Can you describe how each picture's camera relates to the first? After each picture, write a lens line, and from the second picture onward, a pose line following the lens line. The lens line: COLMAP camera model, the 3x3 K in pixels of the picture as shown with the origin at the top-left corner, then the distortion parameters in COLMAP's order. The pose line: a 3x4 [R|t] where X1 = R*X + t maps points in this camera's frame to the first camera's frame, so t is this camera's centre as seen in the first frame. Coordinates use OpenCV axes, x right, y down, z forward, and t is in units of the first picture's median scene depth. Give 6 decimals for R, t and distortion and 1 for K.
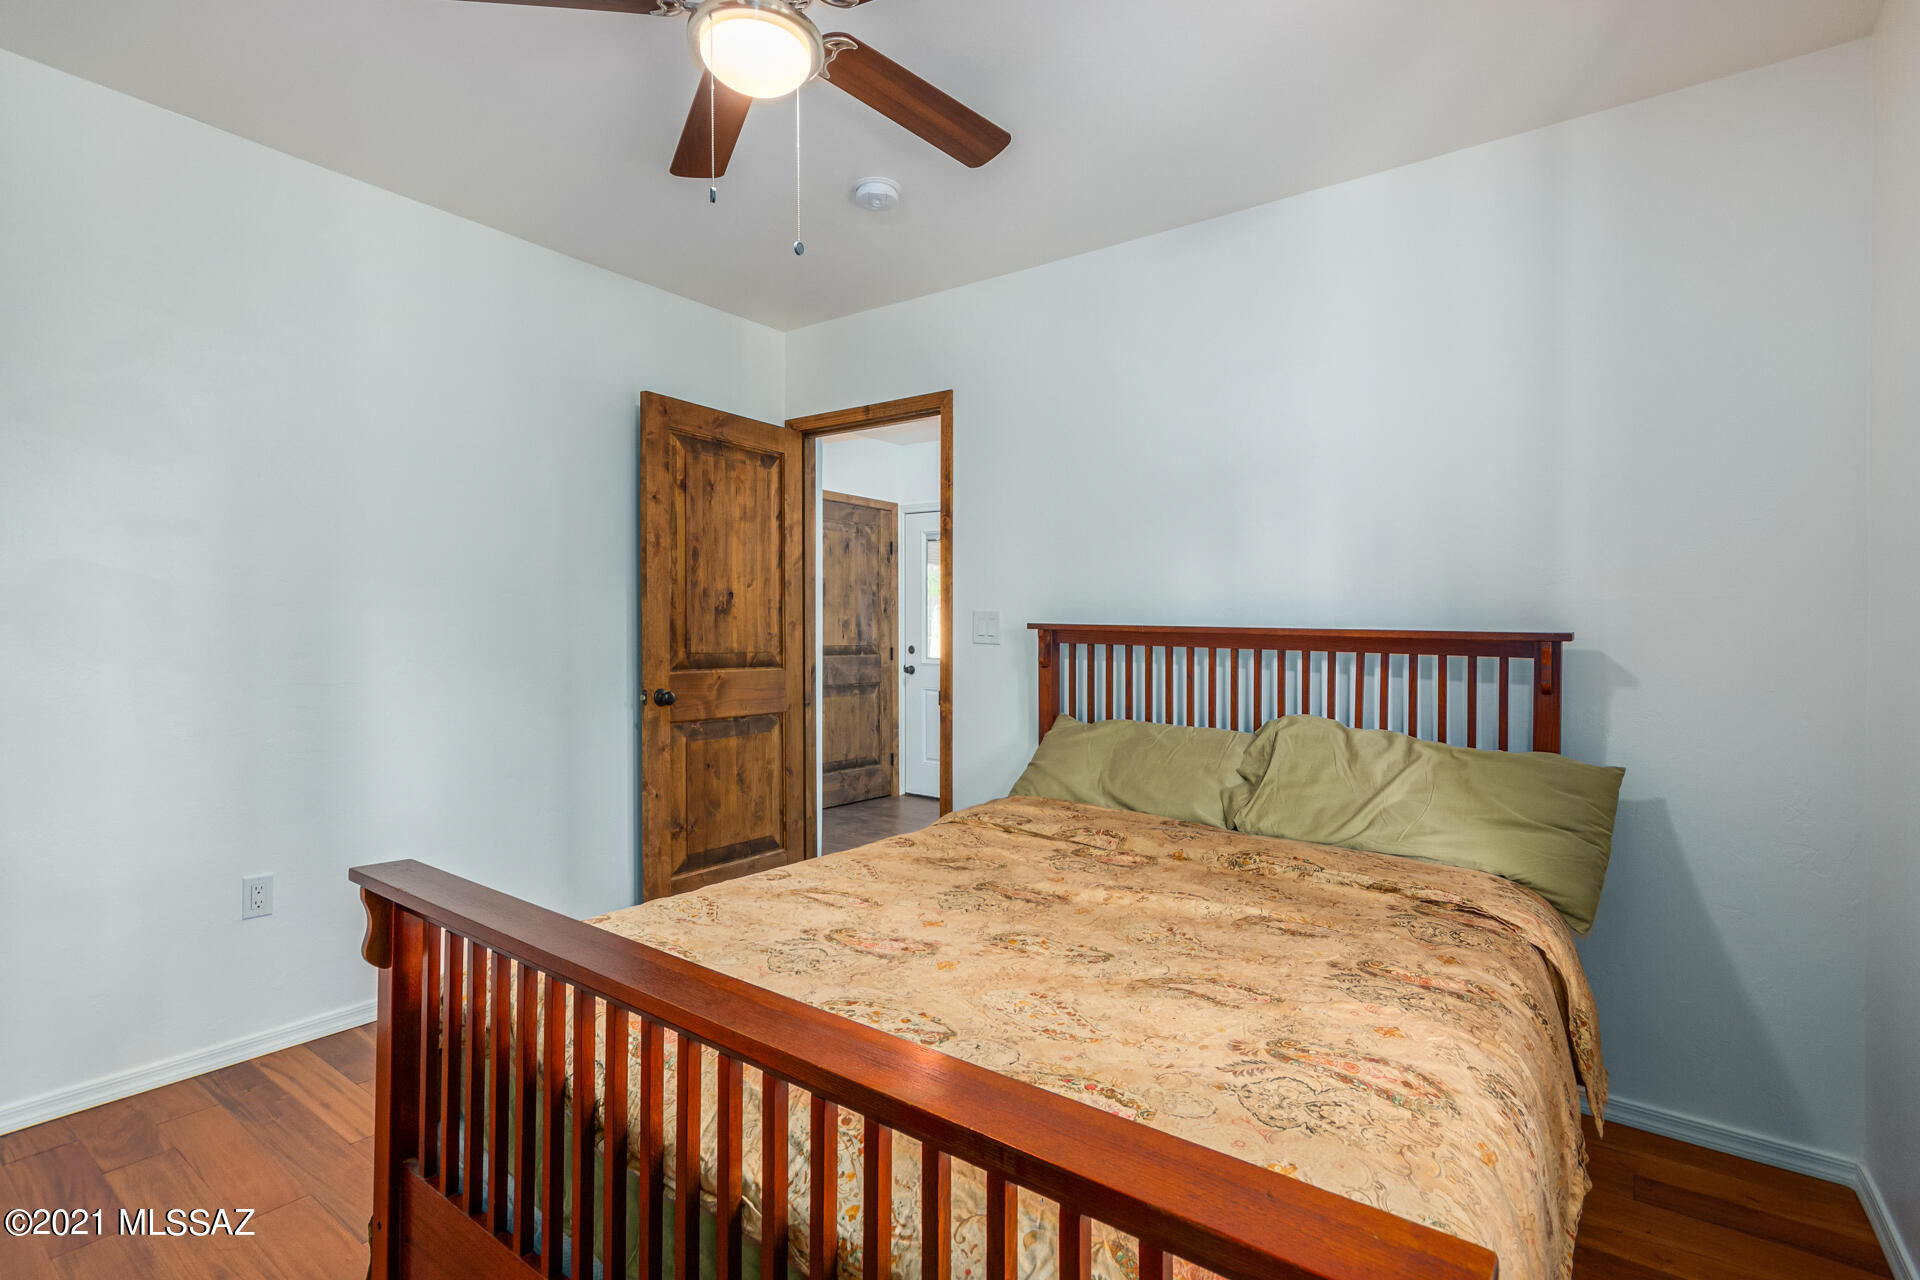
lens RADIAL K [[899.3, 0, 974.3], [0, 899.3, 646.7], [0, 0, 1]] dist [0.000908, 0.001053]
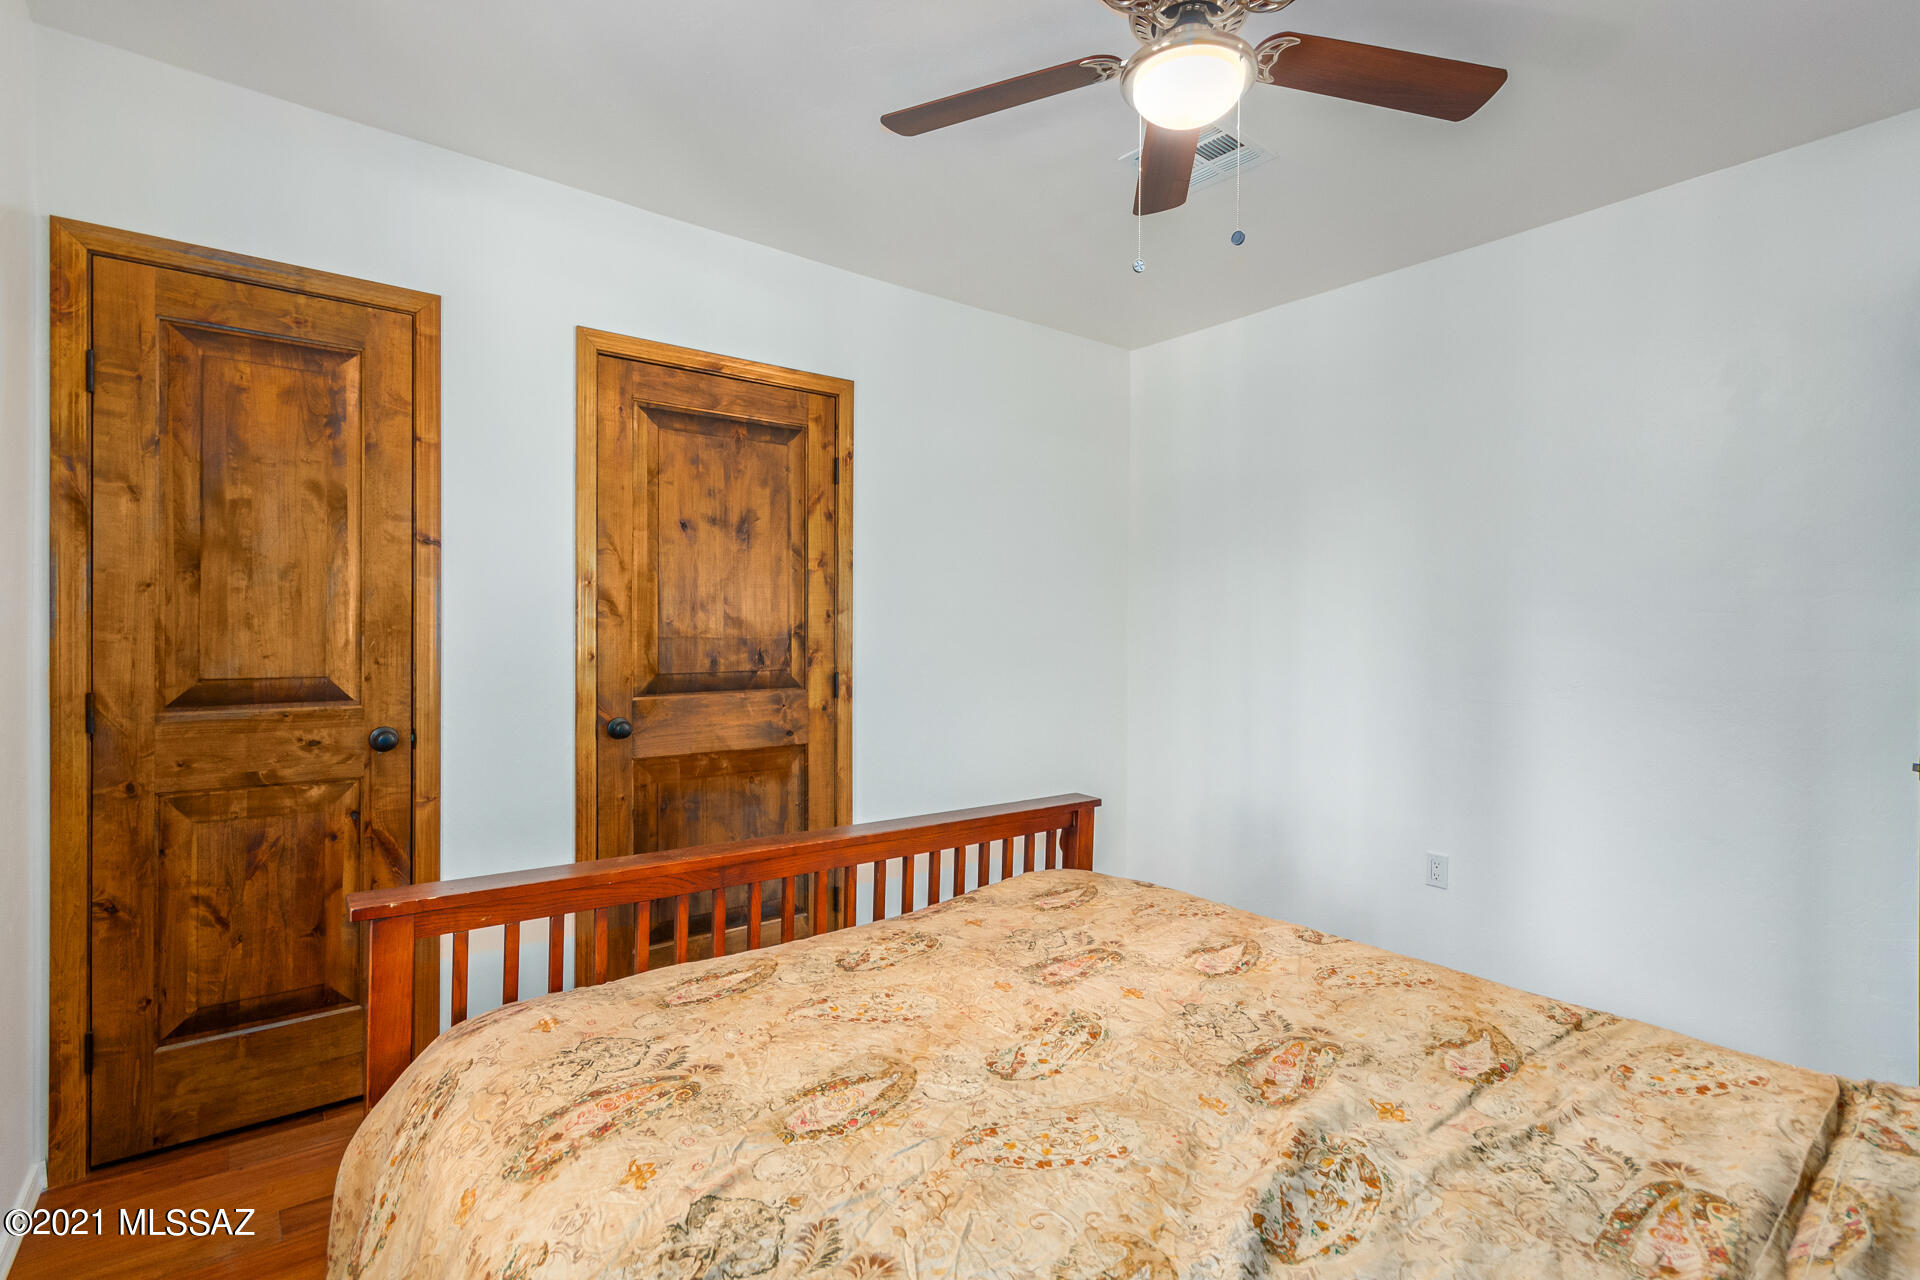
lens RADIAL K [[899.3, 0, 964.2], [0, 899.3, 632.8], [0, 0, 1]] dist [0.000908, 0.001053]
pose [[-0.265732, -0.016429, -0.963907, 0.756967], [-0.024620, 0.999644, -0.010250, -0.019357], [0.963733, 0.021007, -0.266042, 0.977052]]
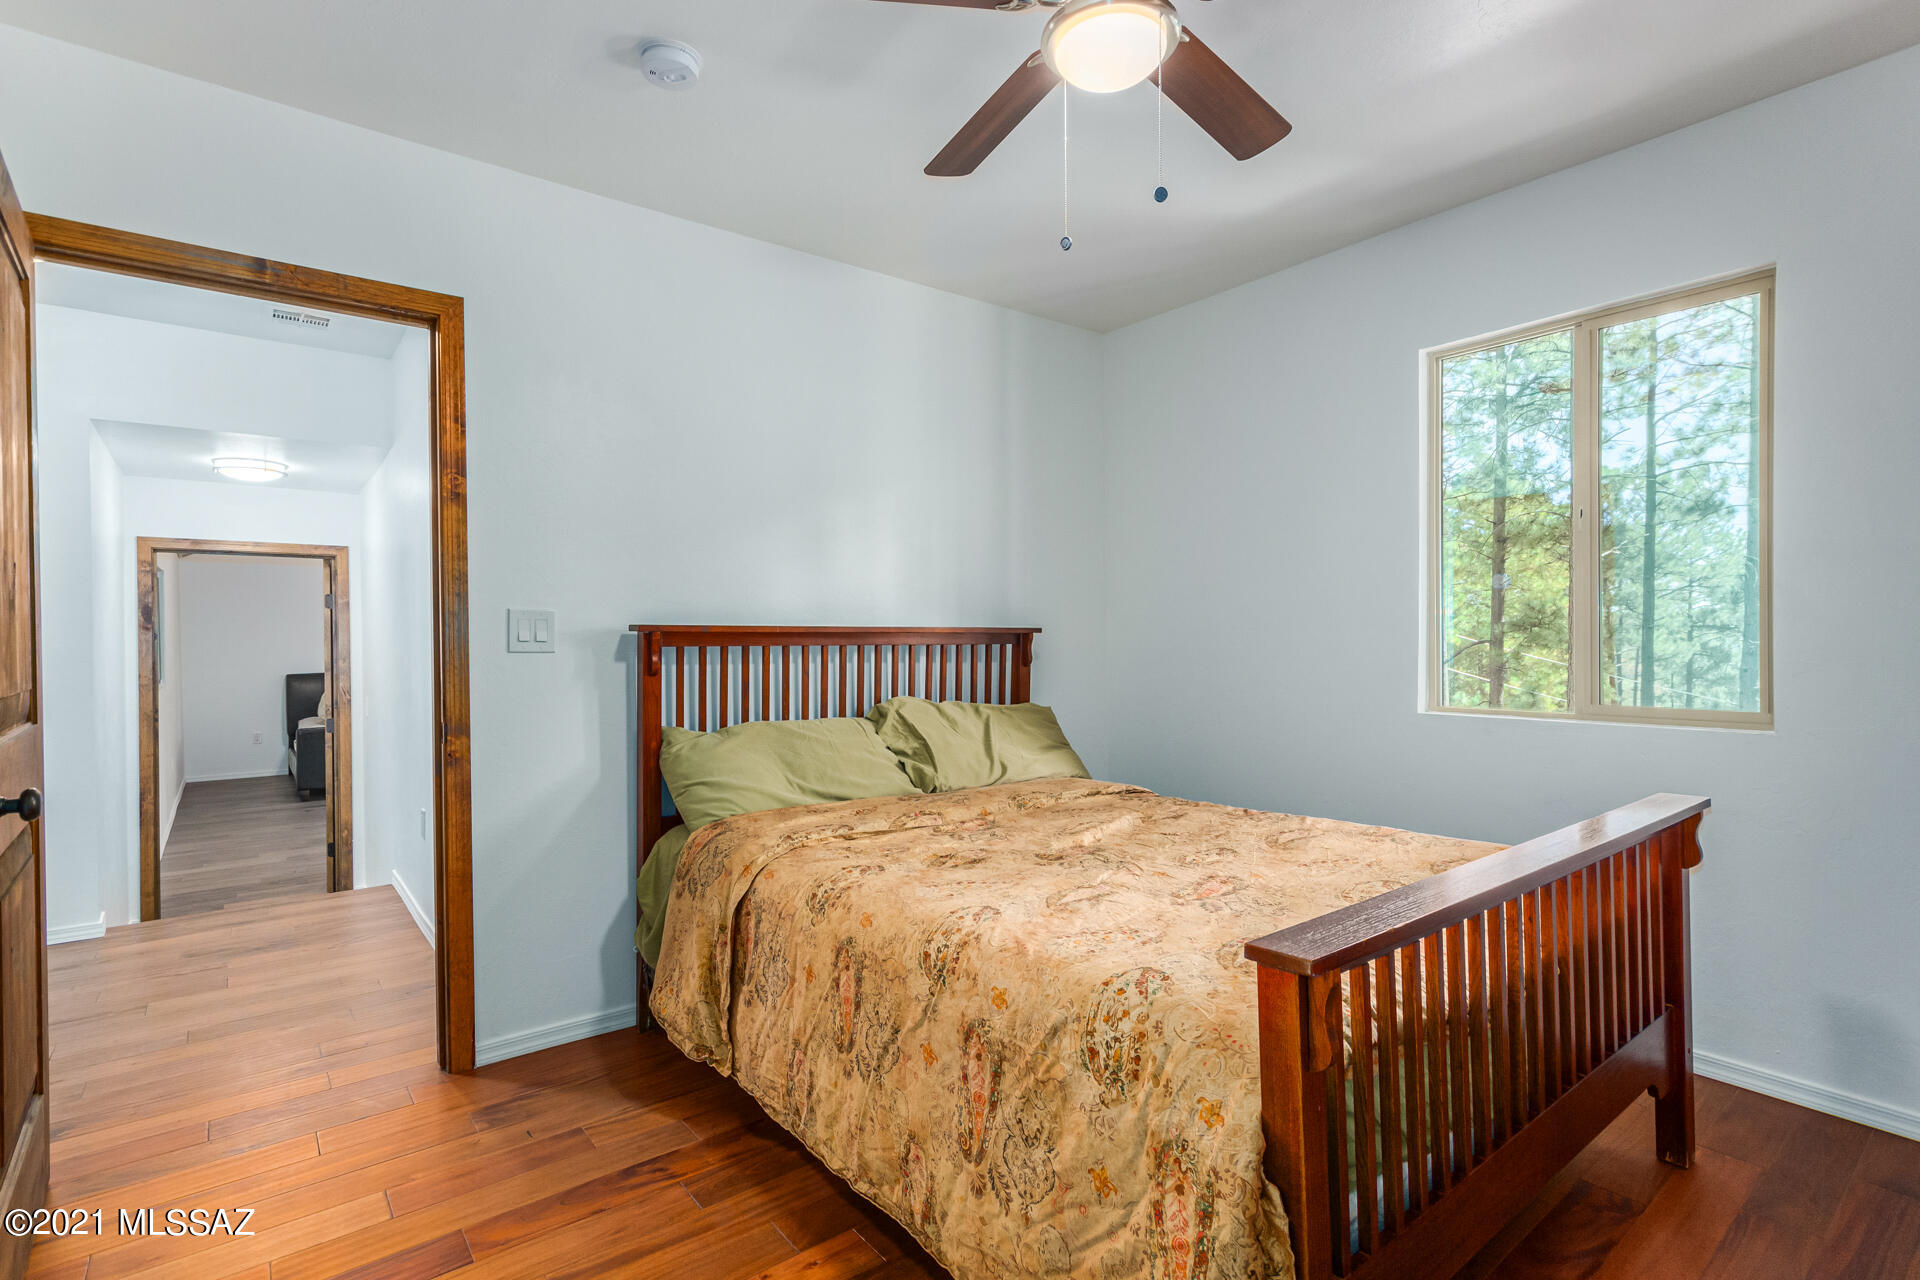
lens RADIAL K [[899.3, 0, 941.7], [0, 899.3, 630.4], [0, 0, 1]] dist [0.000908, 0.001053]
pose [[0.285609, -0.011980, 0.958271, -1.166622], [0.029290, 0.999564, 0.003766, -0.026212], [-0.957899, 0.026993, 0.285835, 0.848952]]
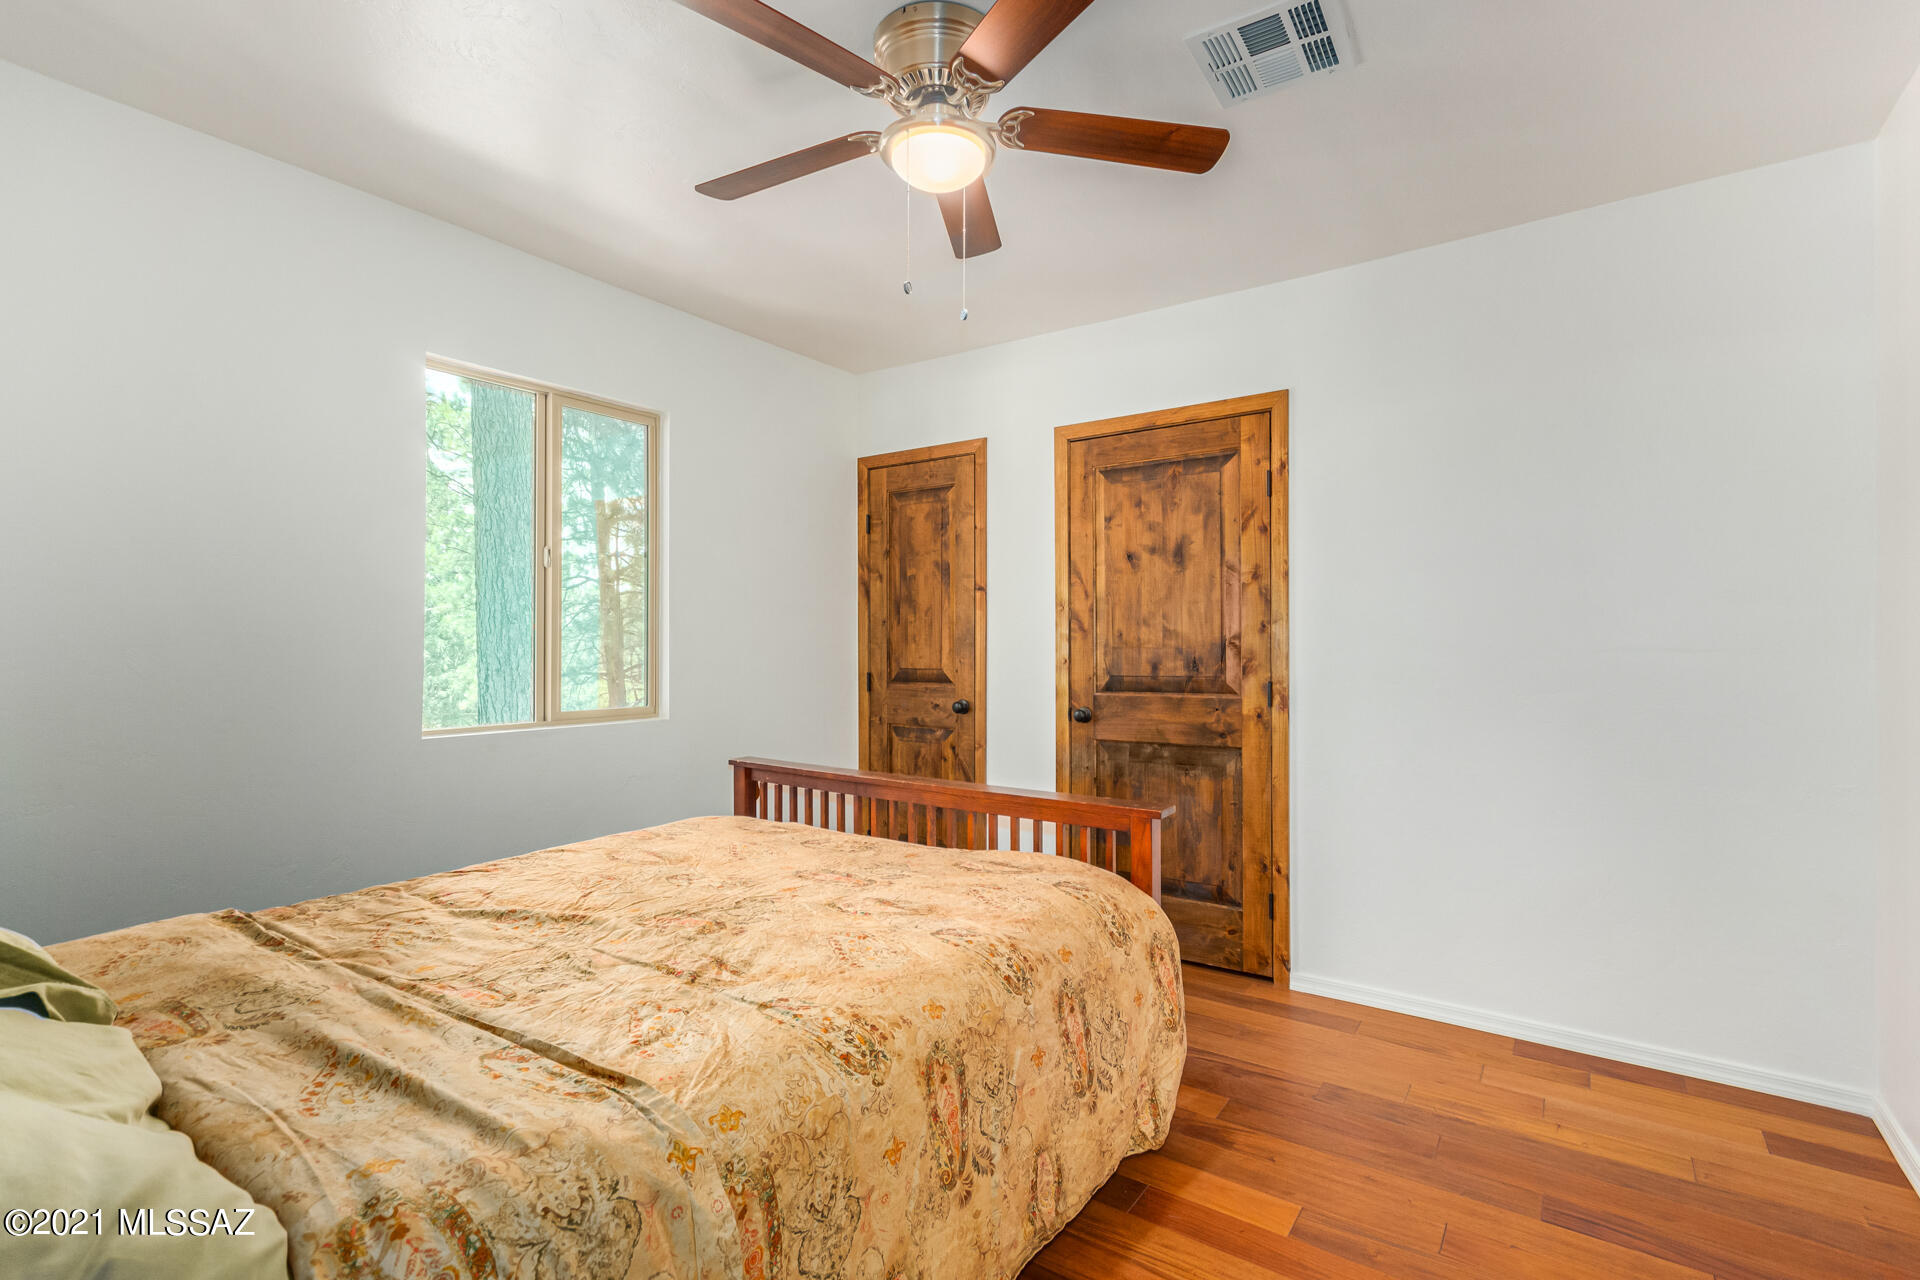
lens RADIAL K [[899.3, 0, 979.2], [0, 899.3, 641.1], [0, 0, 1]] dist [0.000908, 0.001053]
pose [[-0.999486, -0.017258, -0.027016, -0.240445], [-0.017467, 0.999819, 0.007522, -0.037210], [0.026881, 0.007990, -0.999607, 2.030006]]
